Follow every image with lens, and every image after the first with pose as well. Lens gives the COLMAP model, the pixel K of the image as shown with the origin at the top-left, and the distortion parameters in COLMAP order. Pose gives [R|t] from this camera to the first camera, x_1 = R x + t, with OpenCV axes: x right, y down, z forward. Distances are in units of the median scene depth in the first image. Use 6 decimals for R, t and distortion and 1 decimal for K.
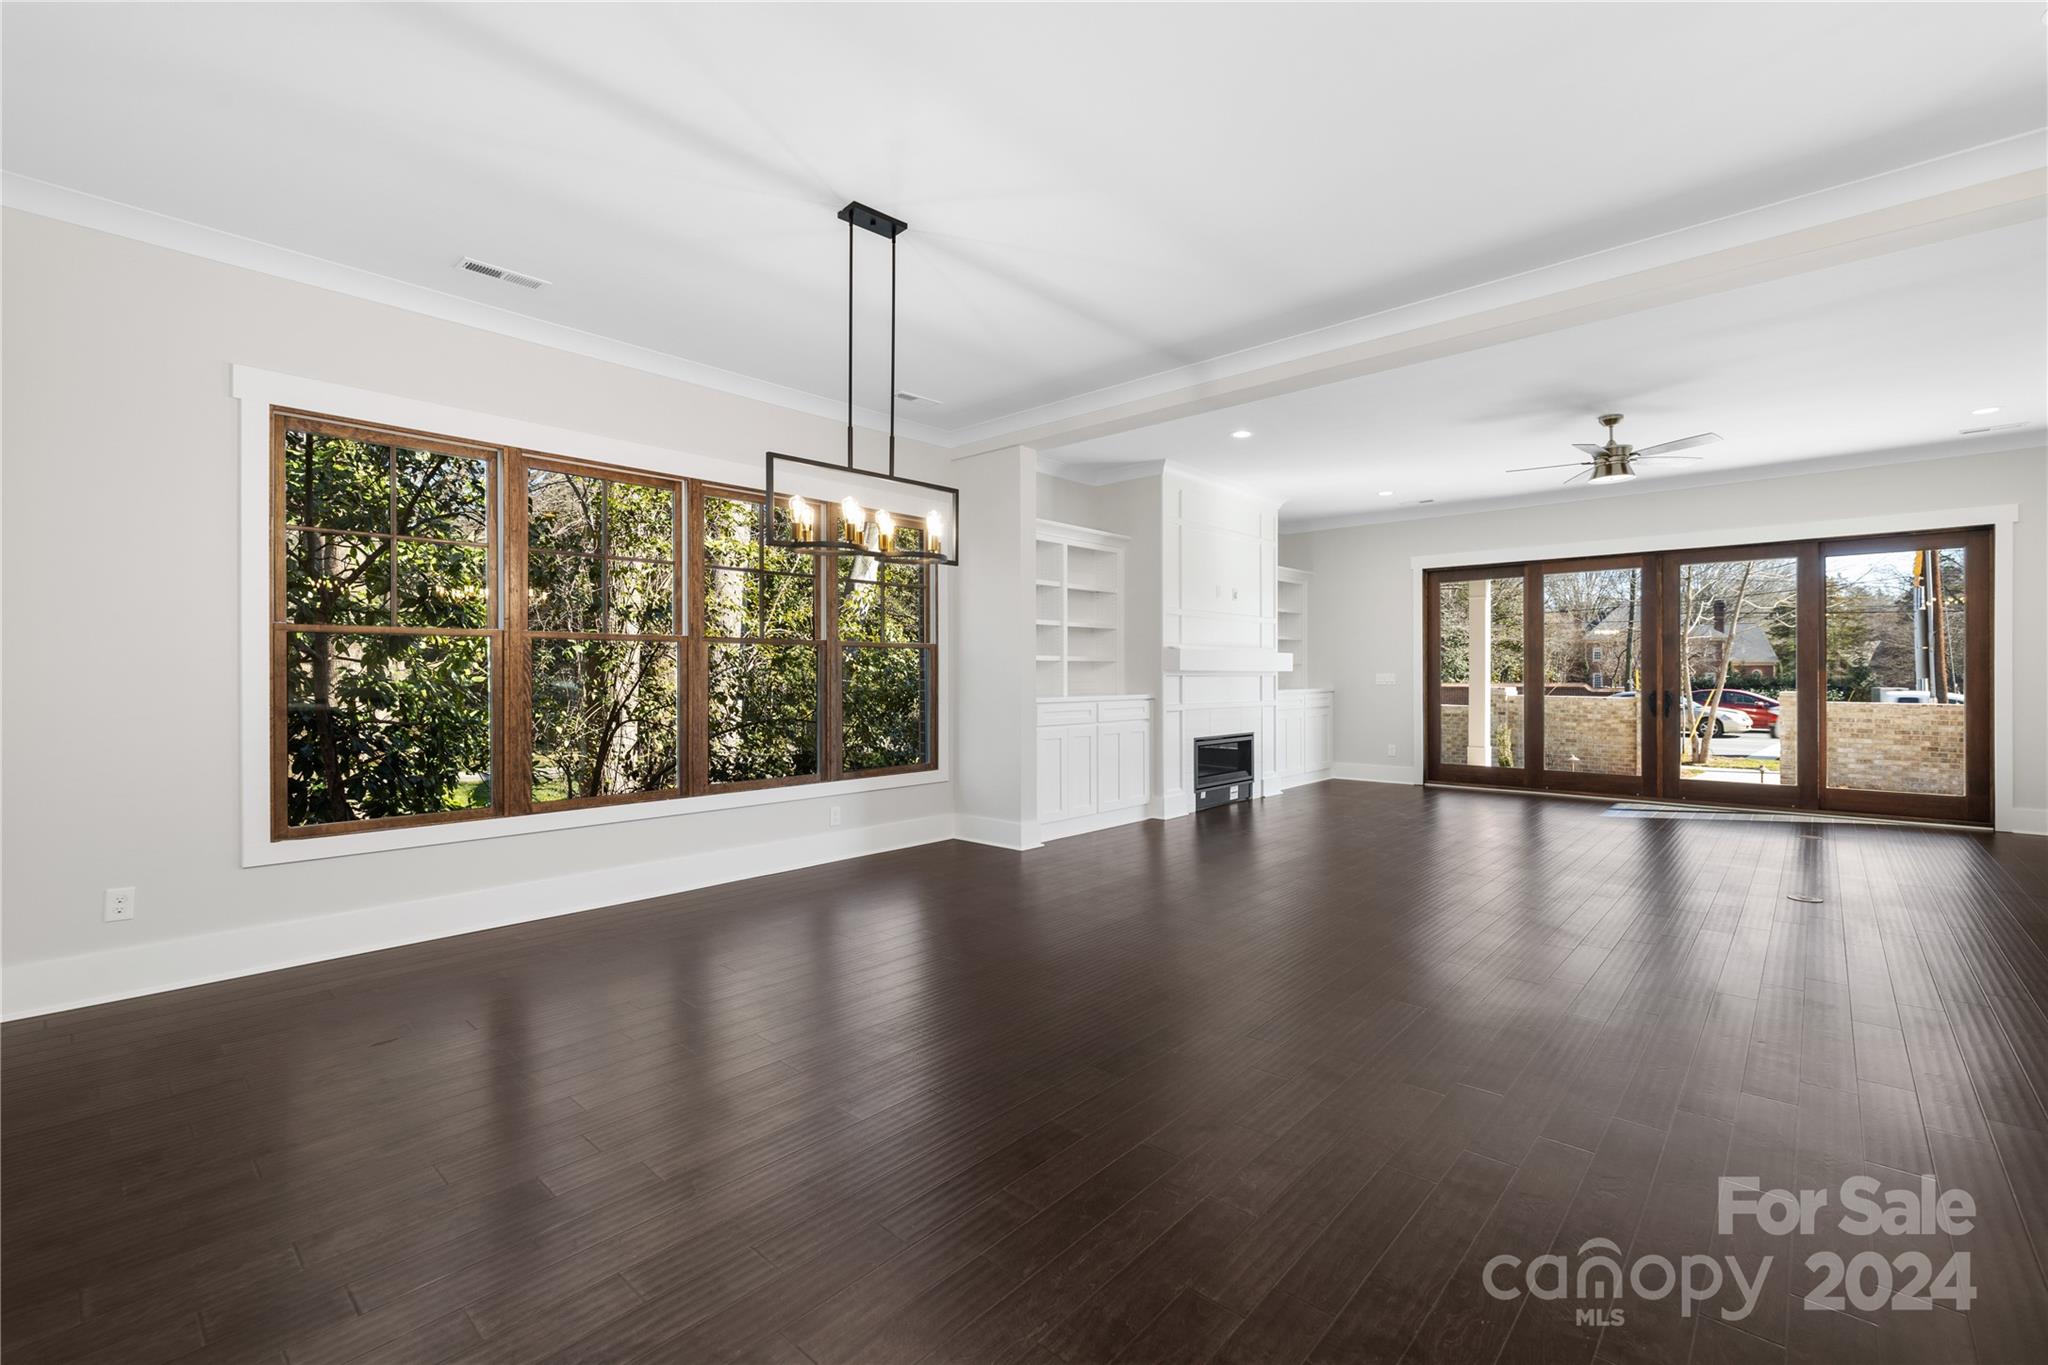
lens RADIAL K [[880.7, 0, 1039.6], [0, 880.7, 684.8], [0, 0, 1]] dist [0.000763, -0.000218]
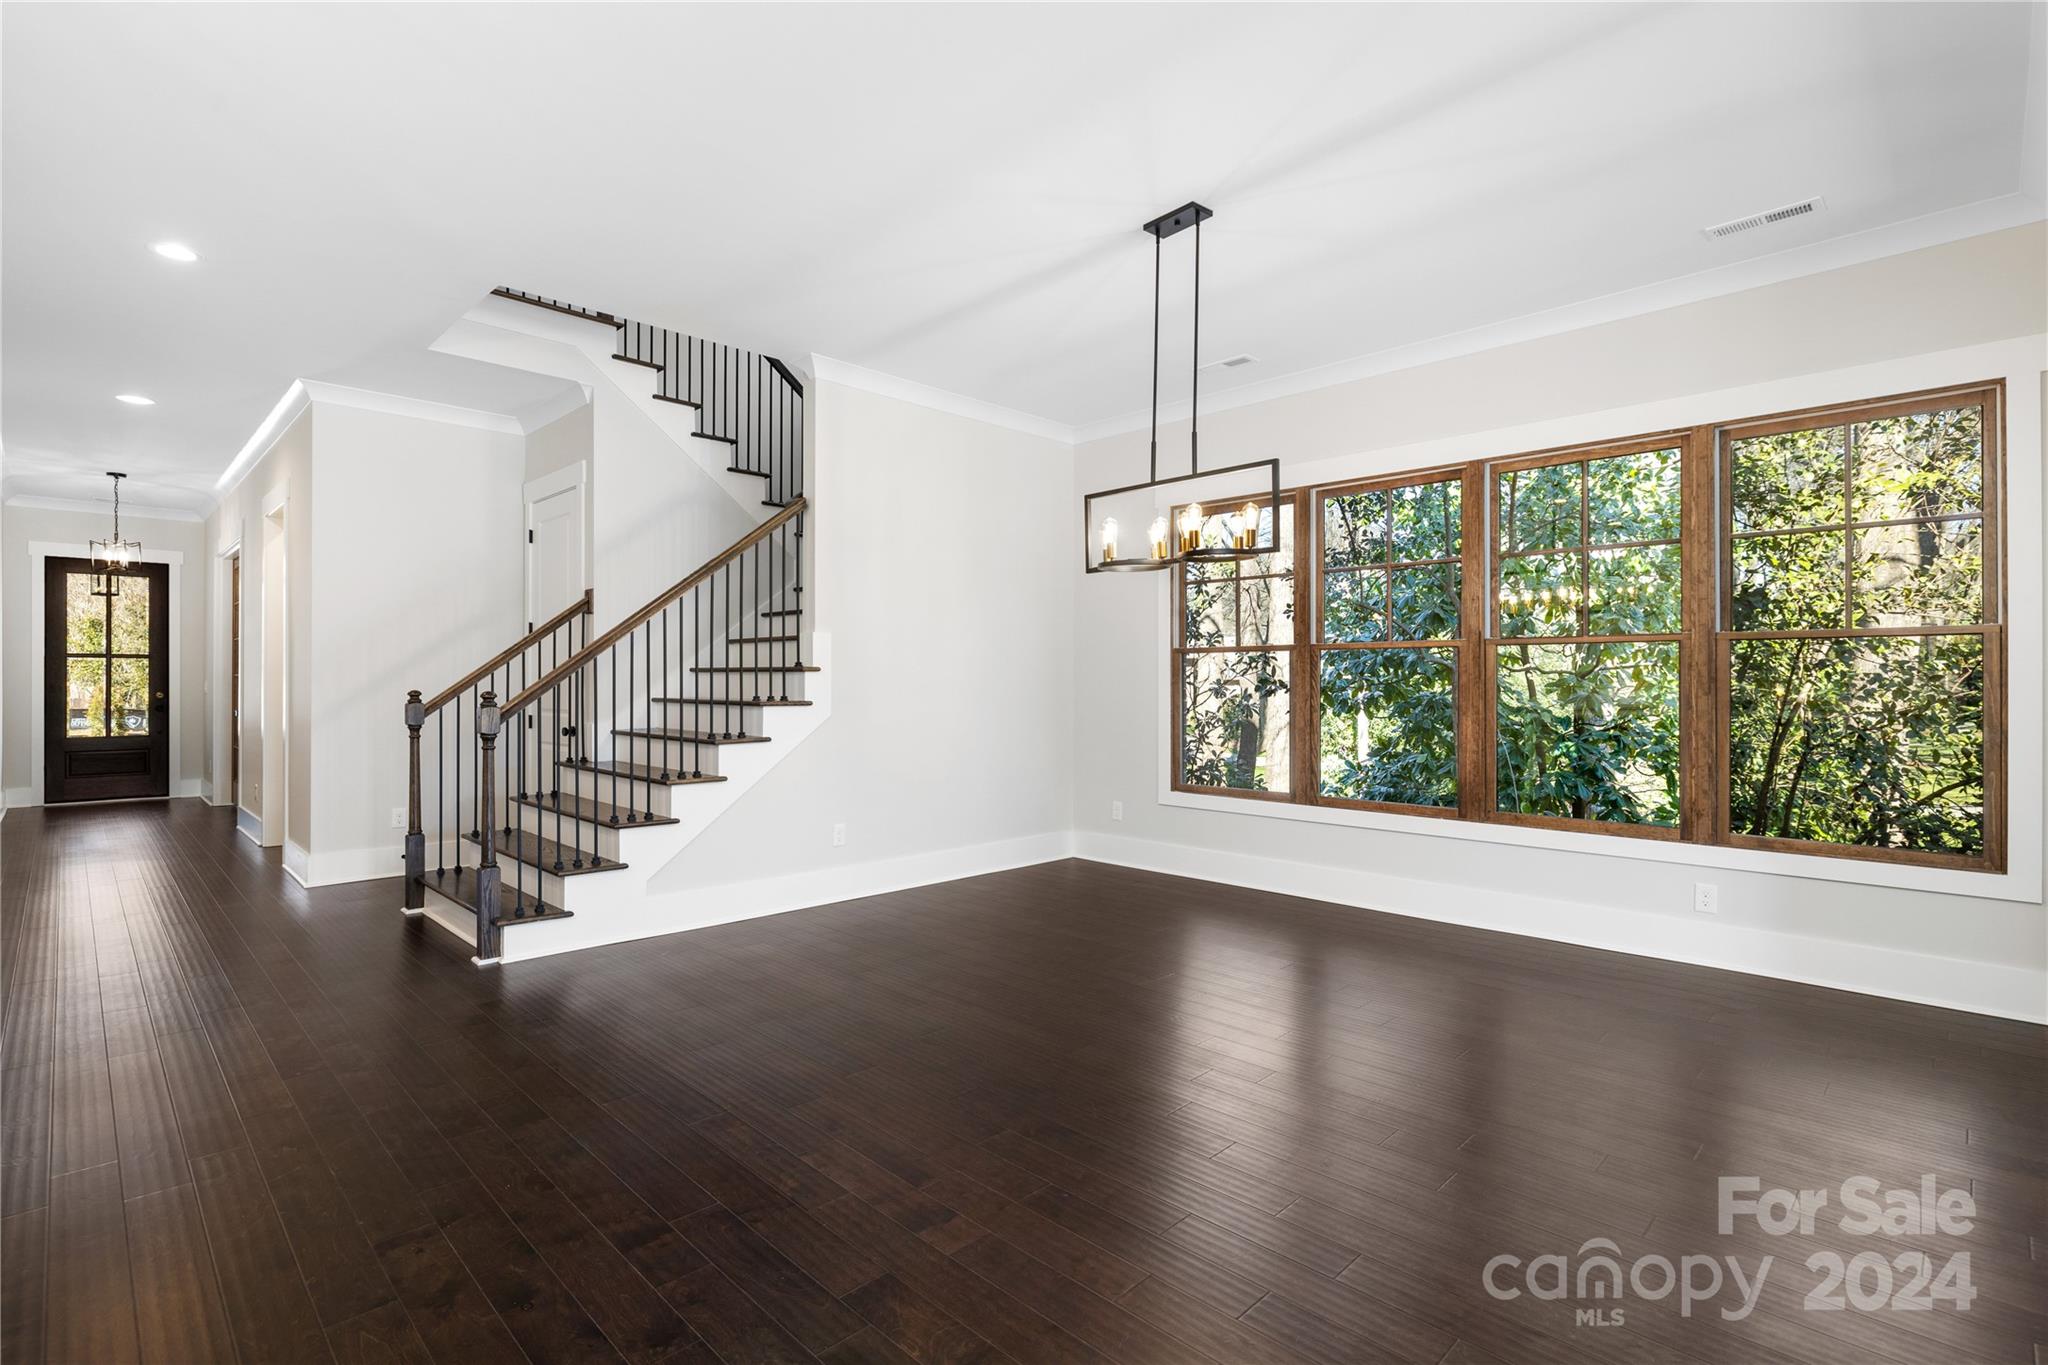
lens RADIAL K [[983.8, 0, 1026.5], [0, 983.8, 678.0], [0, 0, 1]] dist [-0.002559, -0.000207]
pose [[-0.070373, -0.000908, -0.997520, 0.469394], [-0.011303, 0.999936, -0.000112, -0.008622], [0.997457, 0.011267, -0.070379, 0.471004]]
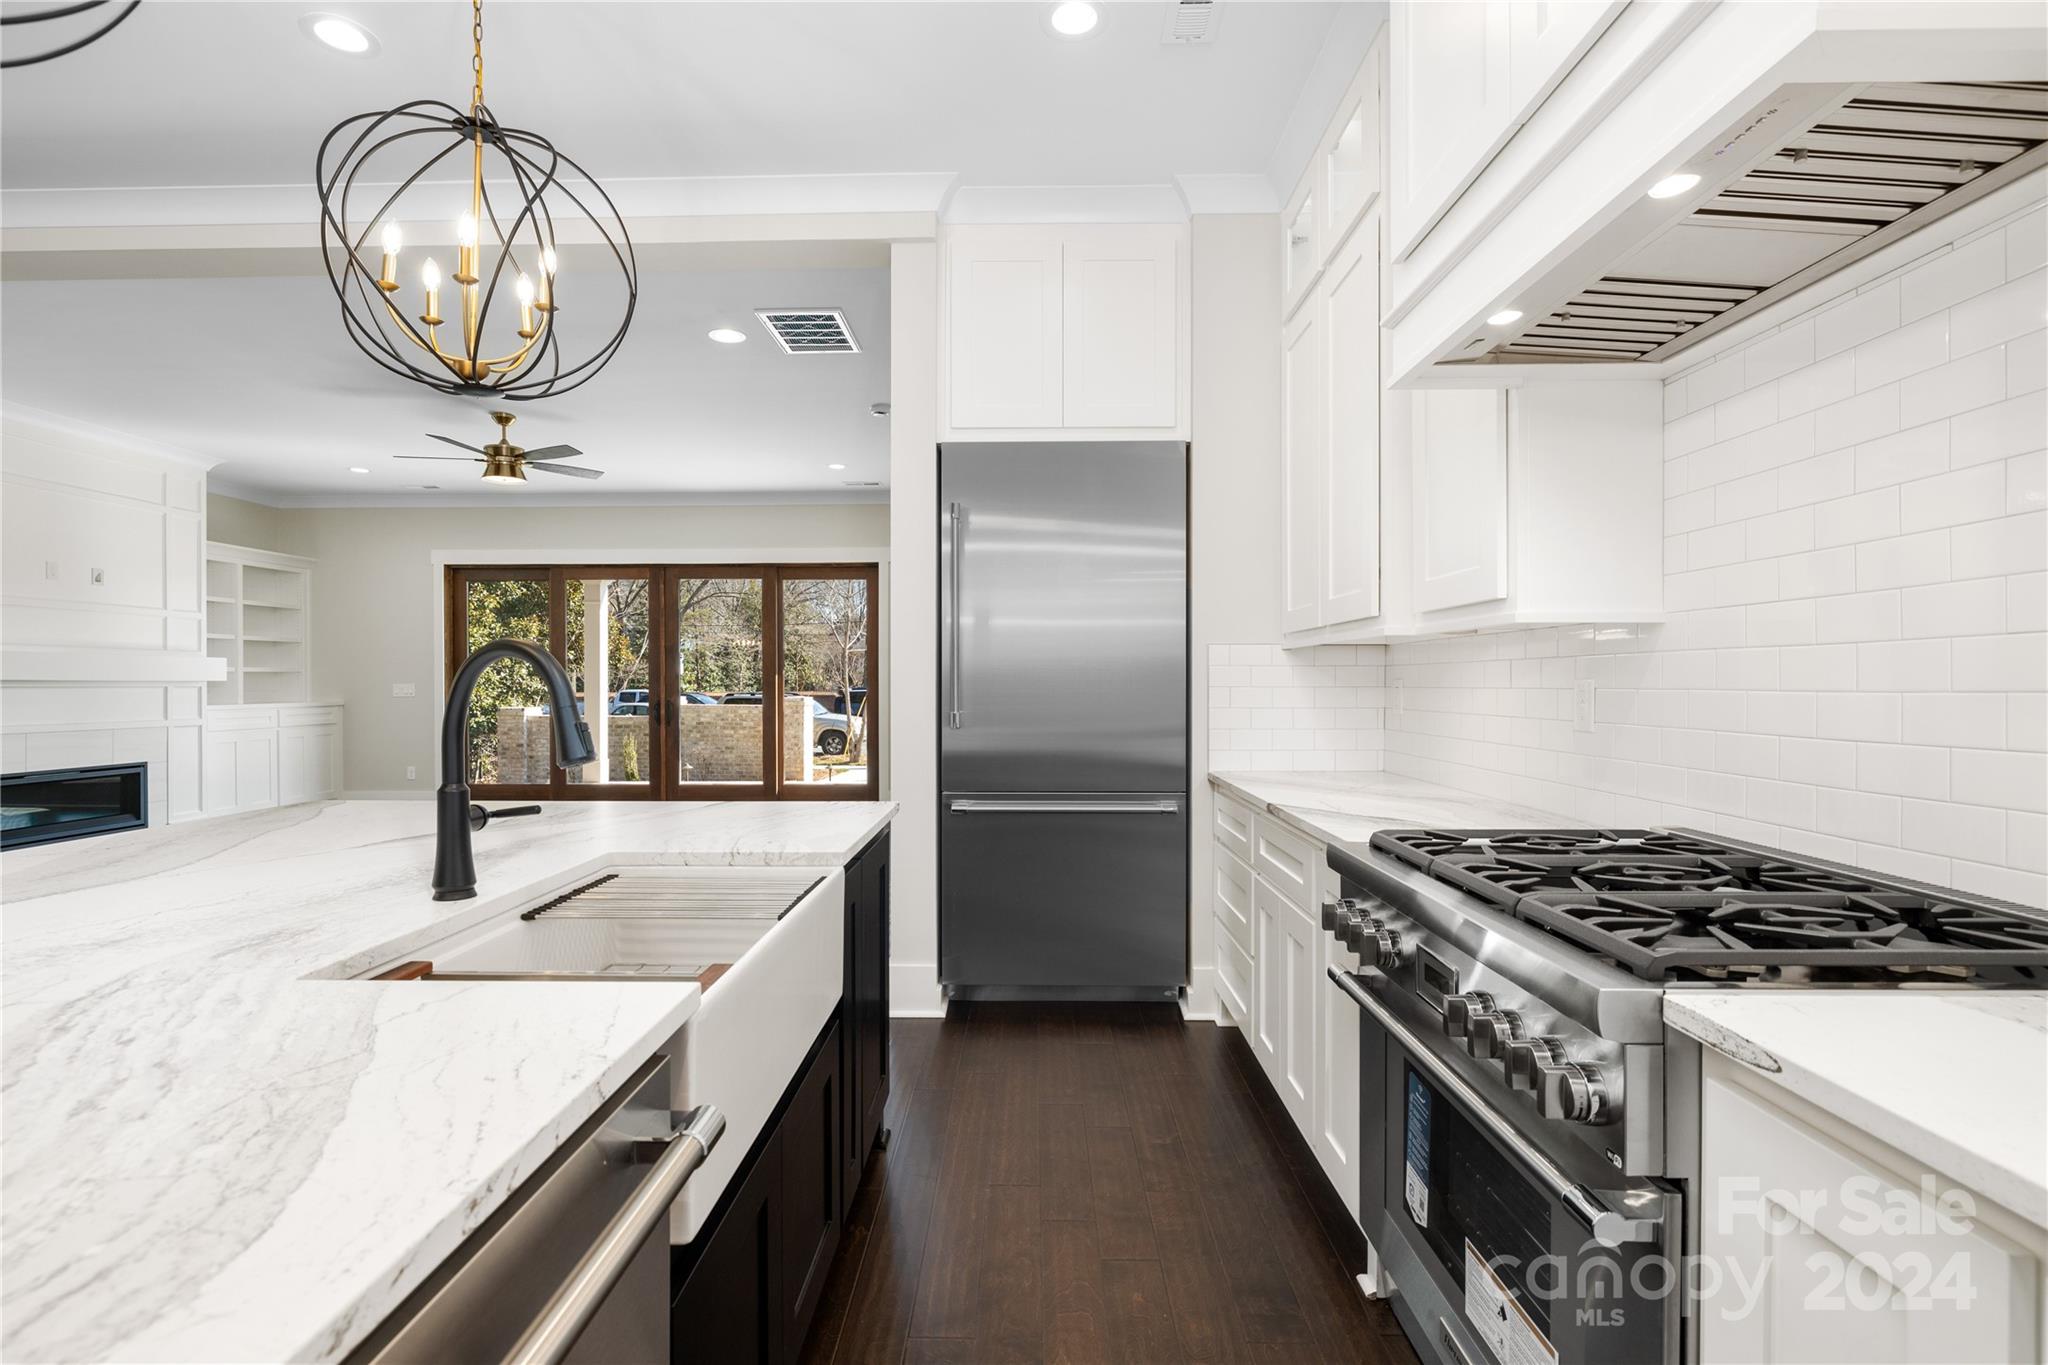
lens RADIAL K [[947.2, 0, 1019.8], [0, 947.2, 687.6], [0, 0, 1]] dist [0.000485, 0.000138]
pose [[0.757513, -0.002577, 0.652814, 0.366357], [0.008844, 0.999941, -0.006314, 0.003069], [-0.652760, 0.010556, 0.757492, -0.130379]]
